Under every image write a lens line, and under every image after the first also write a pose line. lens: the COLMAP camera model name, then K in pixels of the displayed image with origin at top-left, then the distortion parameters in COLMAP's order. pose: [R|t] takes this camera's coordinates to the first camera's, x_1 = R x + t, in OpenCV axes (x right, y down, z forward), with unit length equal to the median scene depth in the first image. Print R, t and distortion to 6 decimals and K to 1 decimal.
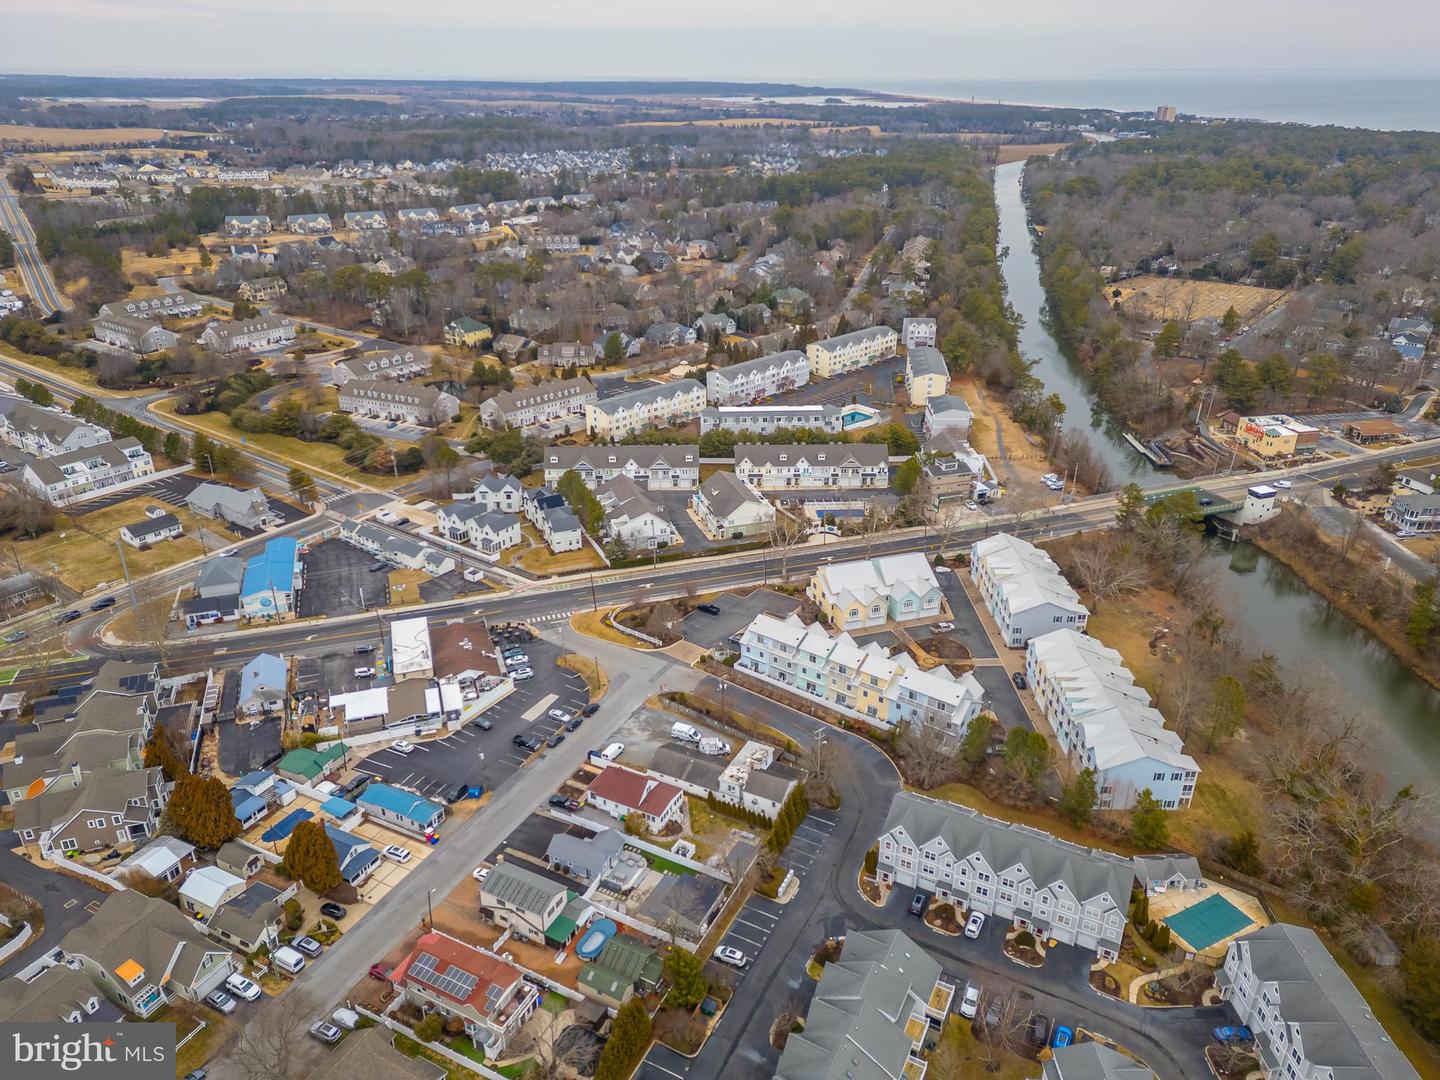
lens RADIAL K [[992.6, 0, 718.0], [0, 992.6, 539.8], [0, 0, 1]] dist [0.104286, -0.105726]
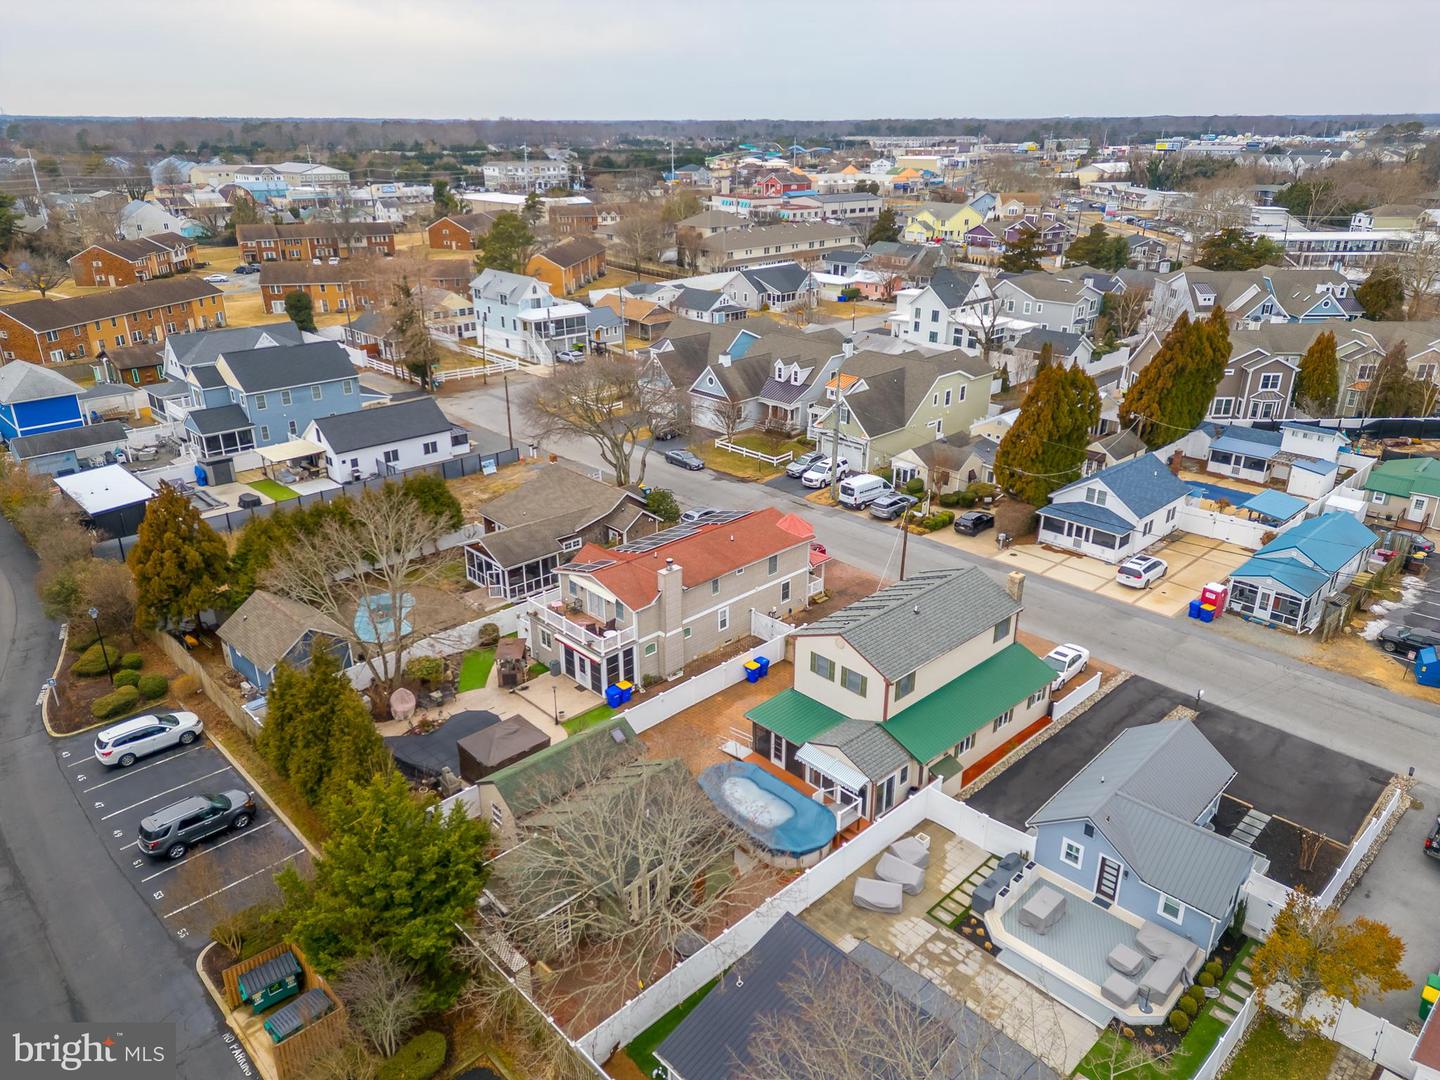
lens RADIAL K [[992.6, 0, 718.0], [0, 992.6, 539.8], [0, 0, 1]] dist [0.104286, -0.105726]
pose [[-0.324977, 0.359964, -0.874537, 0.075766], [-0.402231, 0.784313, 0.472296, 0.110264], [0.855920, 0.505252, -0.110095, 0.576821]]
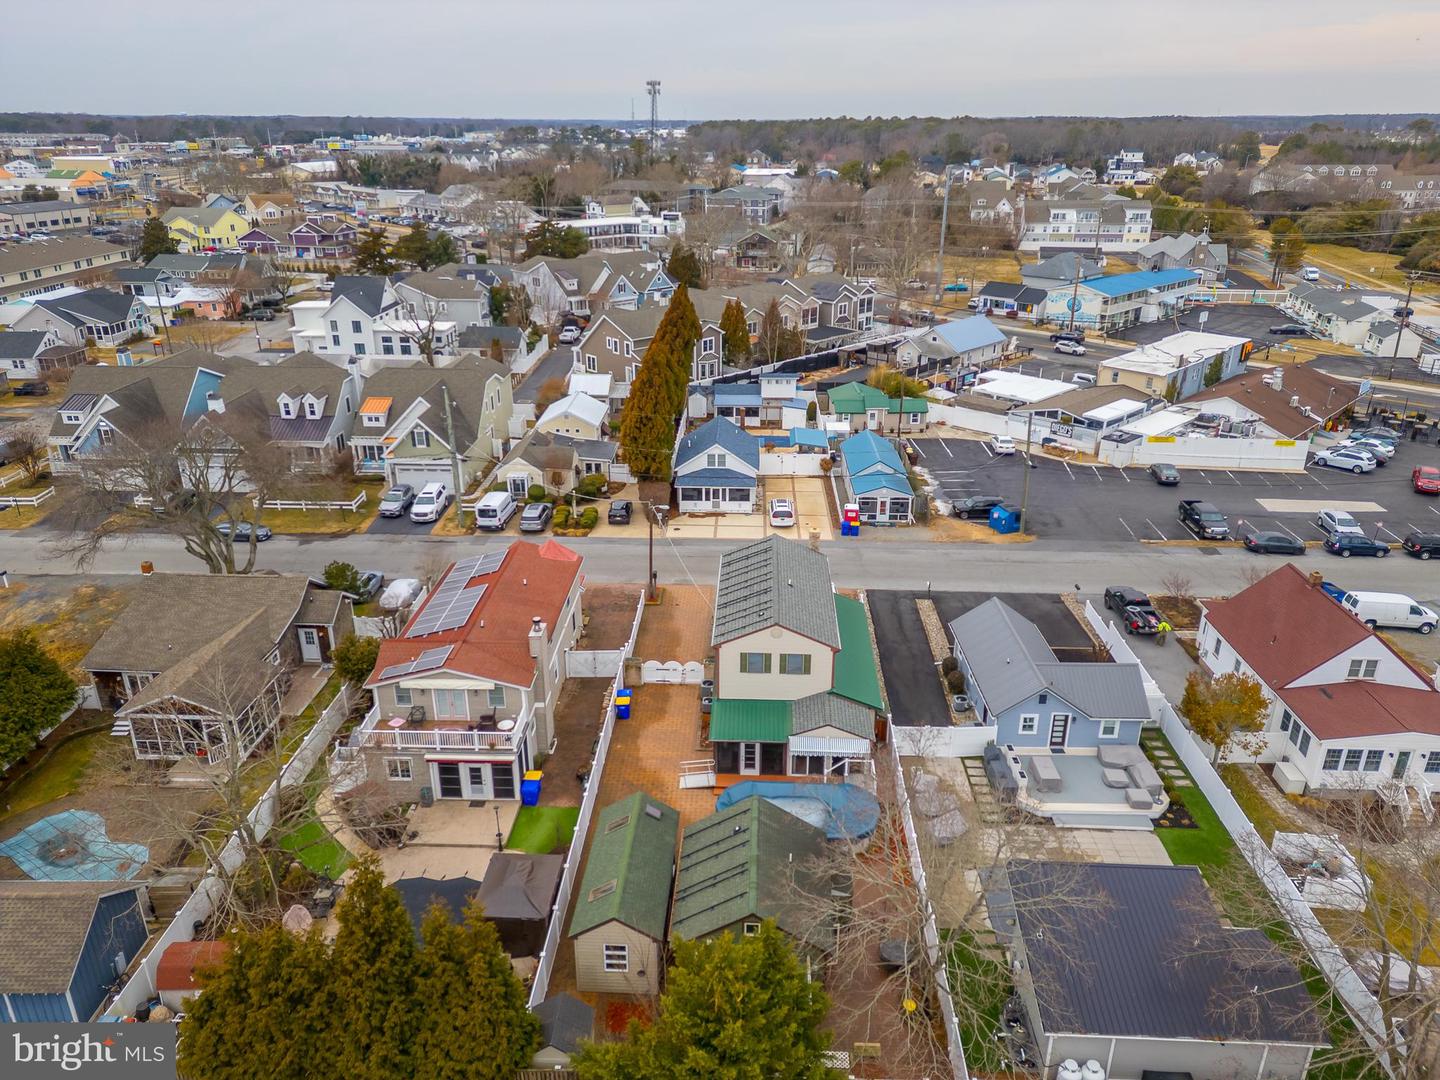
lens RADIAL K [[992.6, 0, 718.0], [0, 992.6, 539.8], [0, 0, 1]] dist [0.104286, -0.105726]
pose [[0.420154, 0.345546, -0.839088, 0.059340], [-0.383494, 0.905647, 0.180930, 0.160504], [0.822437, 0.245767, 0.513026, 0.470552]]
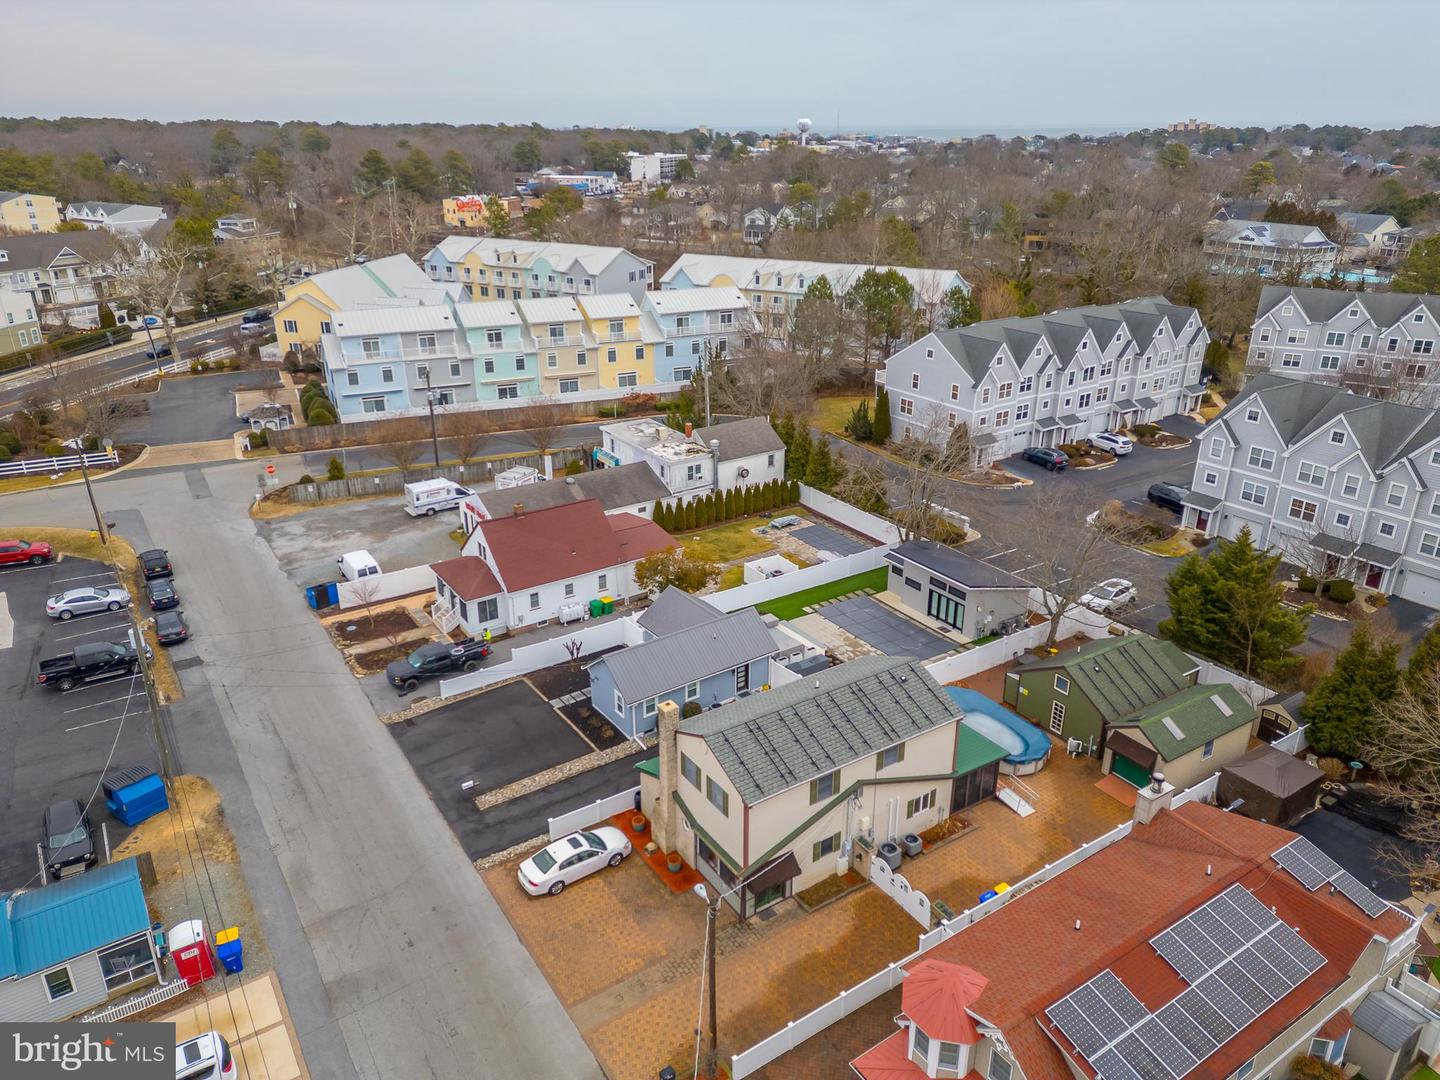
lens RADIAL K [[992.6, 0, 718.0], [0, 992.6, 539.8], [0, 0, 1]] dist [0.104286, -0.105726]
pose [[0.487710, -0.337497, 0.805130, -0.253767], [0.372238, 0.914607, 0.157903, 0.143885], [-0.789669, 0.222689, 0.571692, 0.503607]]
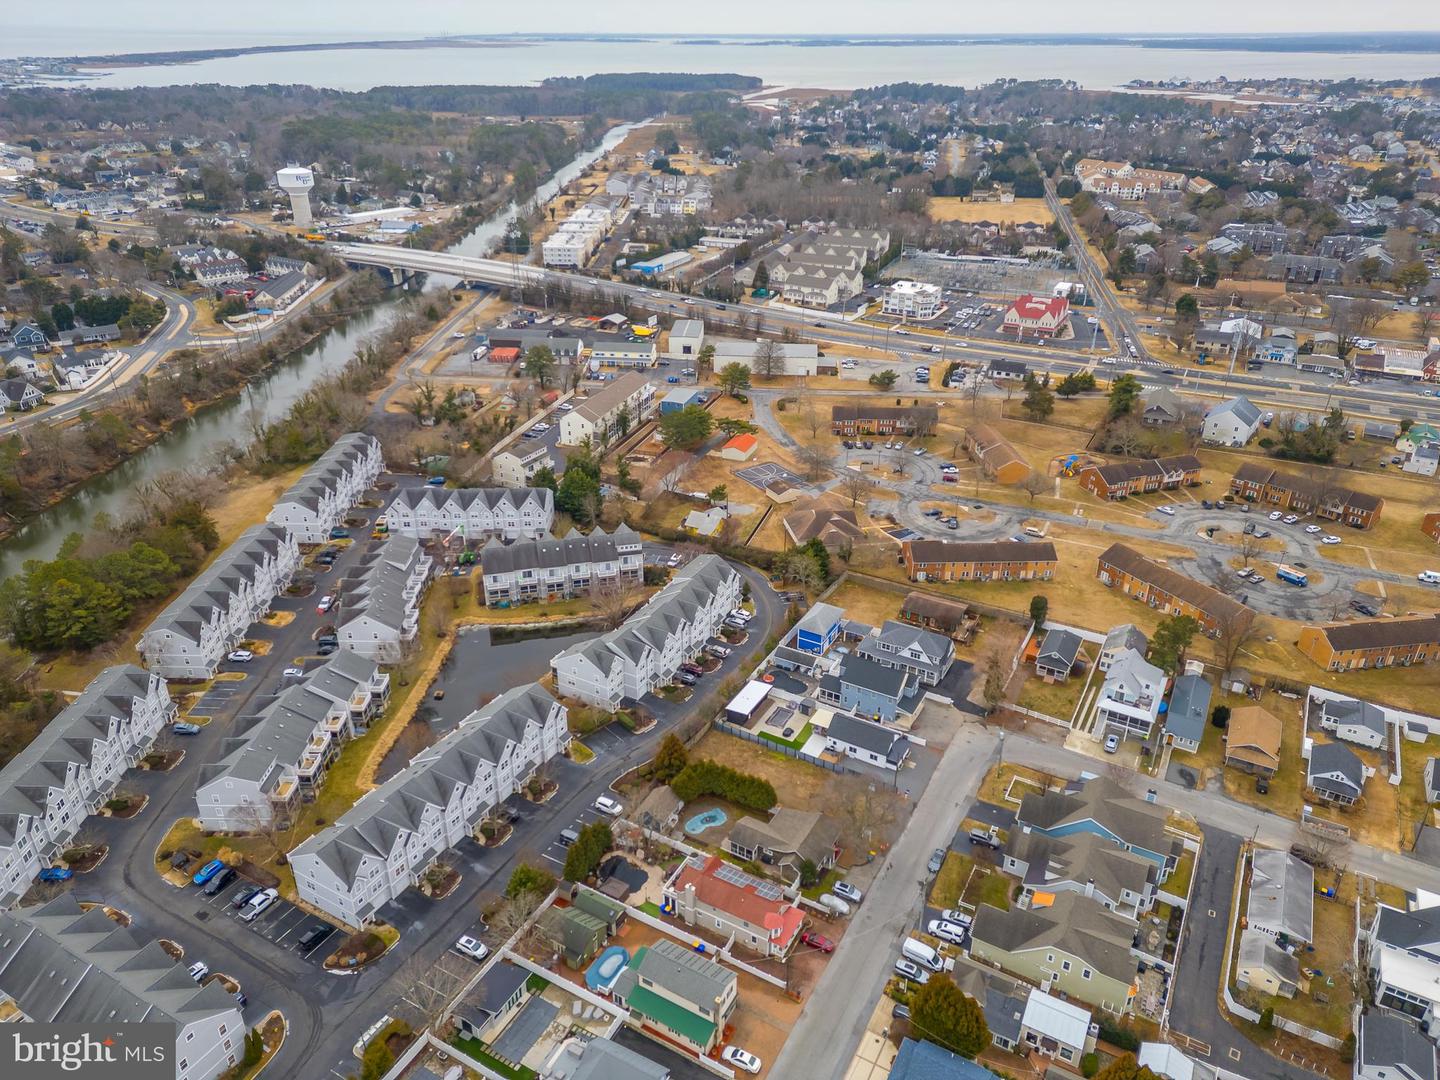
lens RADIAL K [[992.6, 0, 718.0], [0, 992.6, 539.8], [0, 0, 1]] dist [0.104286, -0.105726]
pose [[-0.999293, -0.024277, 0.028693, -0.141343], [0.007674, 0.615542, 0.788067, -0.346380], [-0.036794, 0.787730, -0.614921, 0.741387]]
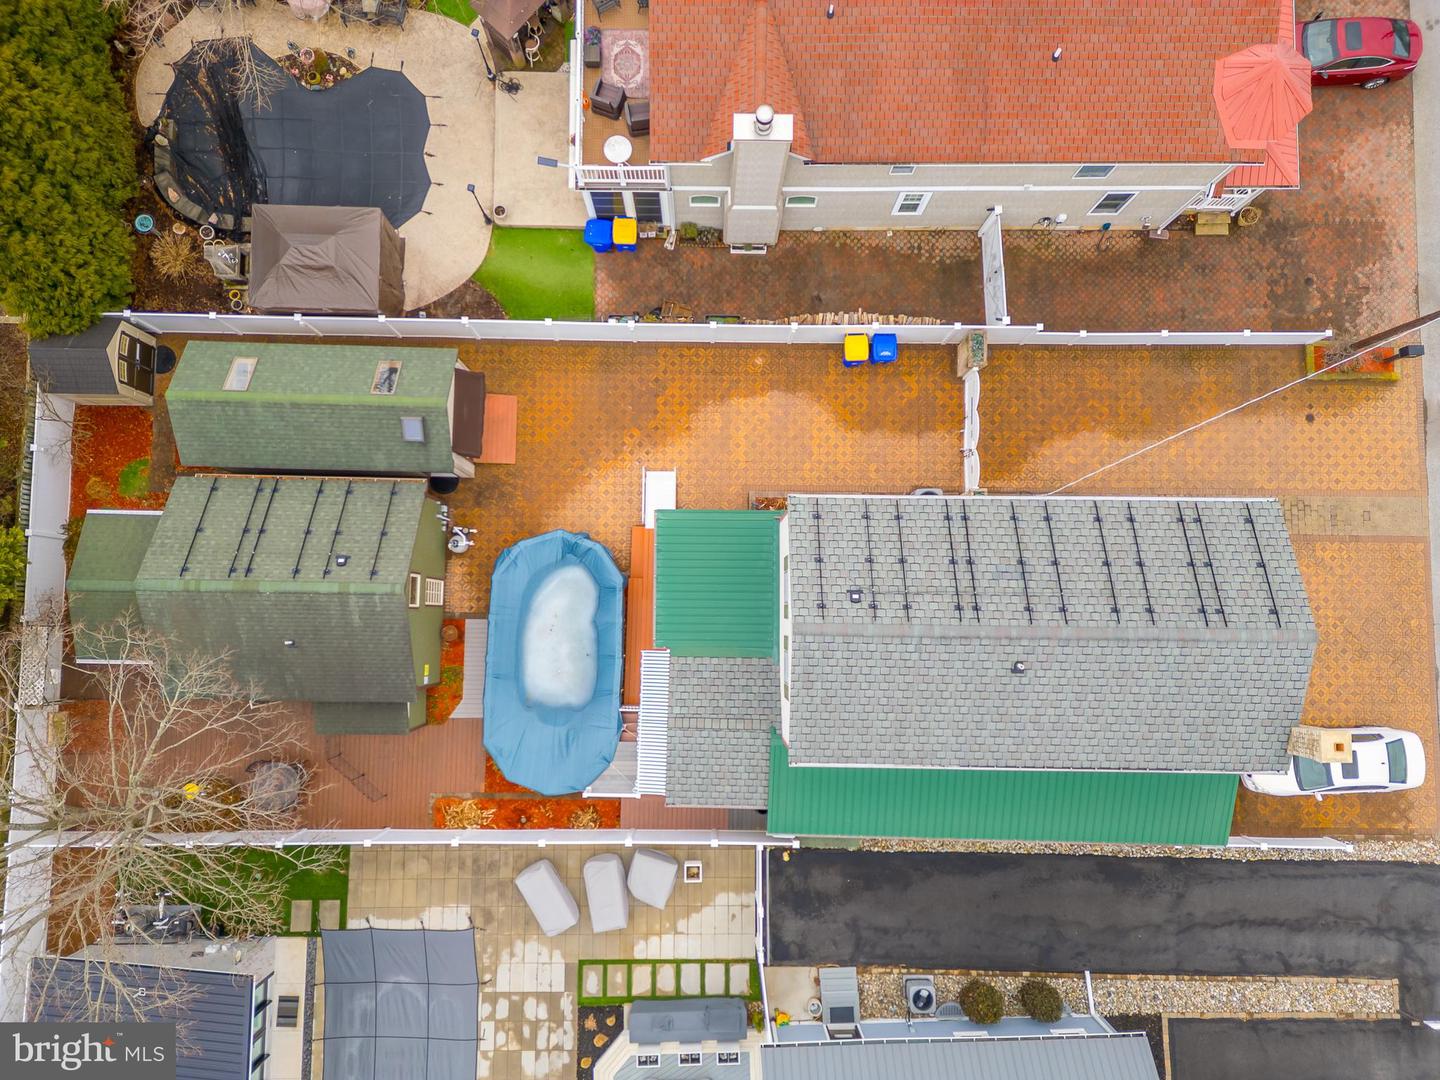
lens RADIAL K [[992.6, 0, 718.0], [0, 992.6, 539.8], [0, 0, 1]] dist [0.104286, -0.105726]
pose [[-0.891887, 0.449236, -0.052204, -0.087720], [-0.206801, -0.302446, 0.930462, 0.126487], [0.402208, 0.840663, 0.362650, 0.542822]]
